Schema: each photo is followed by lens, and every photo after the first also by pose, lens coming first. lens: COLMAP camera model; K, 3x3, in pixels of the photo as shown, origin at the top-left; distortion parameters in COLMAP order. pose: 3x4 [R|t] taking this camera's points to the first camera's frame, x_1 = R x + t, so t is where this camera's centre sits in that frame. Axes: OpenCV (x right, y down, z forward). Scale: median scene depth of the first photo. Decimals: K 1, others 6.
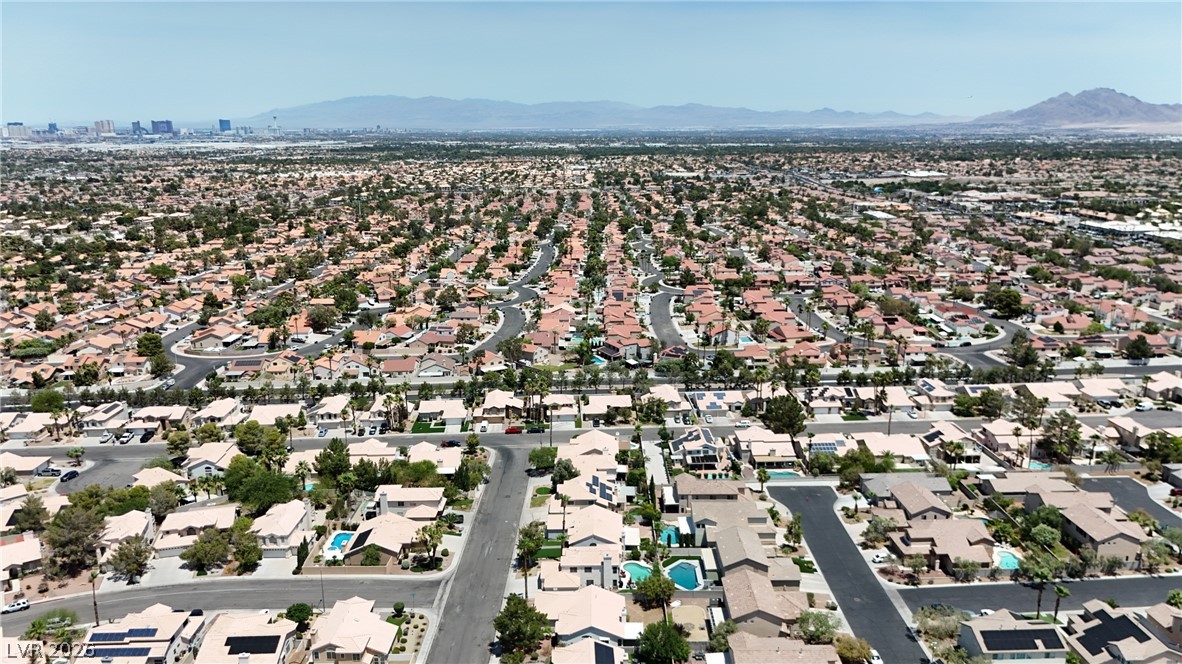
lens RADIAL K [[879.0, 0, 589.8], [0, 879.0, 325.2], [0, 0, 1]] dist [0.067338, -0.051117]
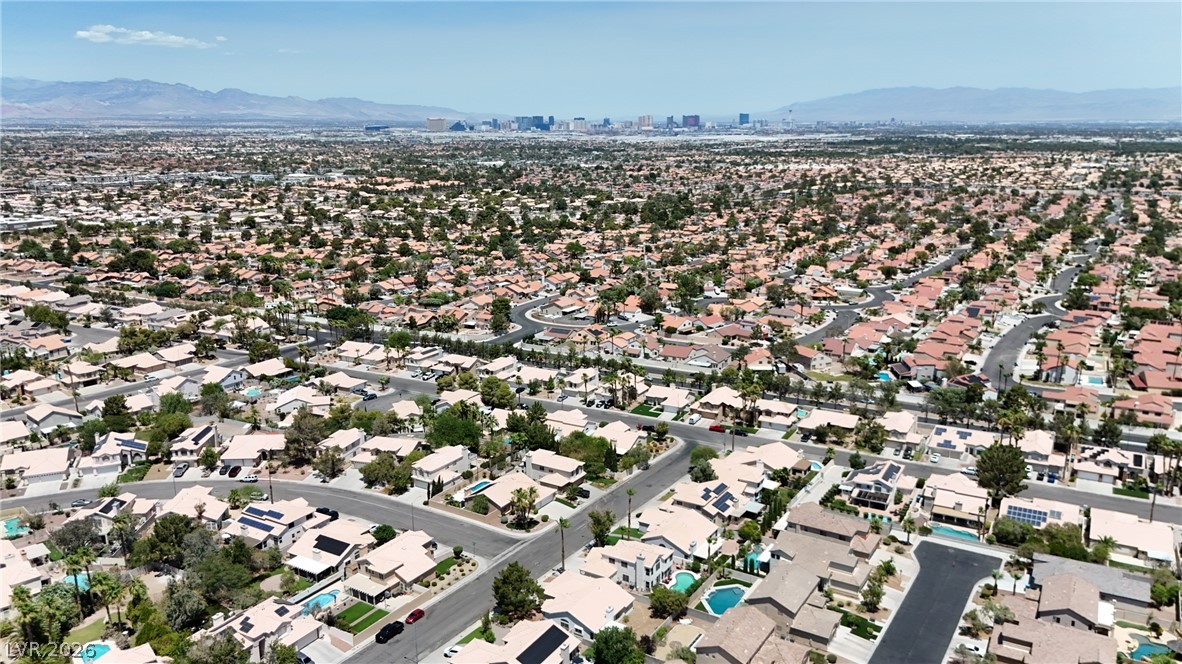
lens RADIAL K [[879.0, 0, 594.6], [0, 879.0, 334.2], [0, 0, 1]] dist [0.067338, -0.051117]
pose [[0.851179, 0.127600, -0.509130, 0.280551], [-0.118855, 0.991661, 0.049827, -0.018133], [0.511242, 0.018101, 0.859246, 0.072284]]
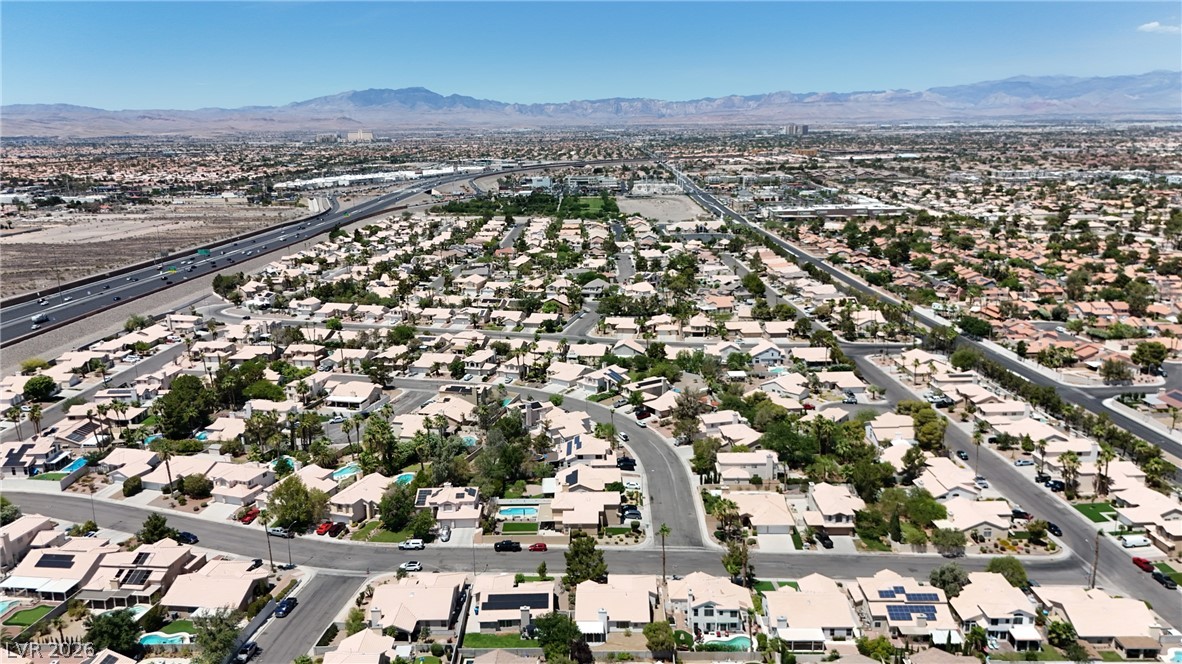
lens RADIAL K [[879.0, 0, 586.9], [0, 879.0, 332.4], [0, 0, 1]] dist [0.067338, -0.051117]
pose [[-0.009058, 0.237321, -0.971389, 0.541526], [-0.209500, 0.949419, 0.233907, -0.121882], [0.977767, 0.205625, 0.041118, 0.497247]]
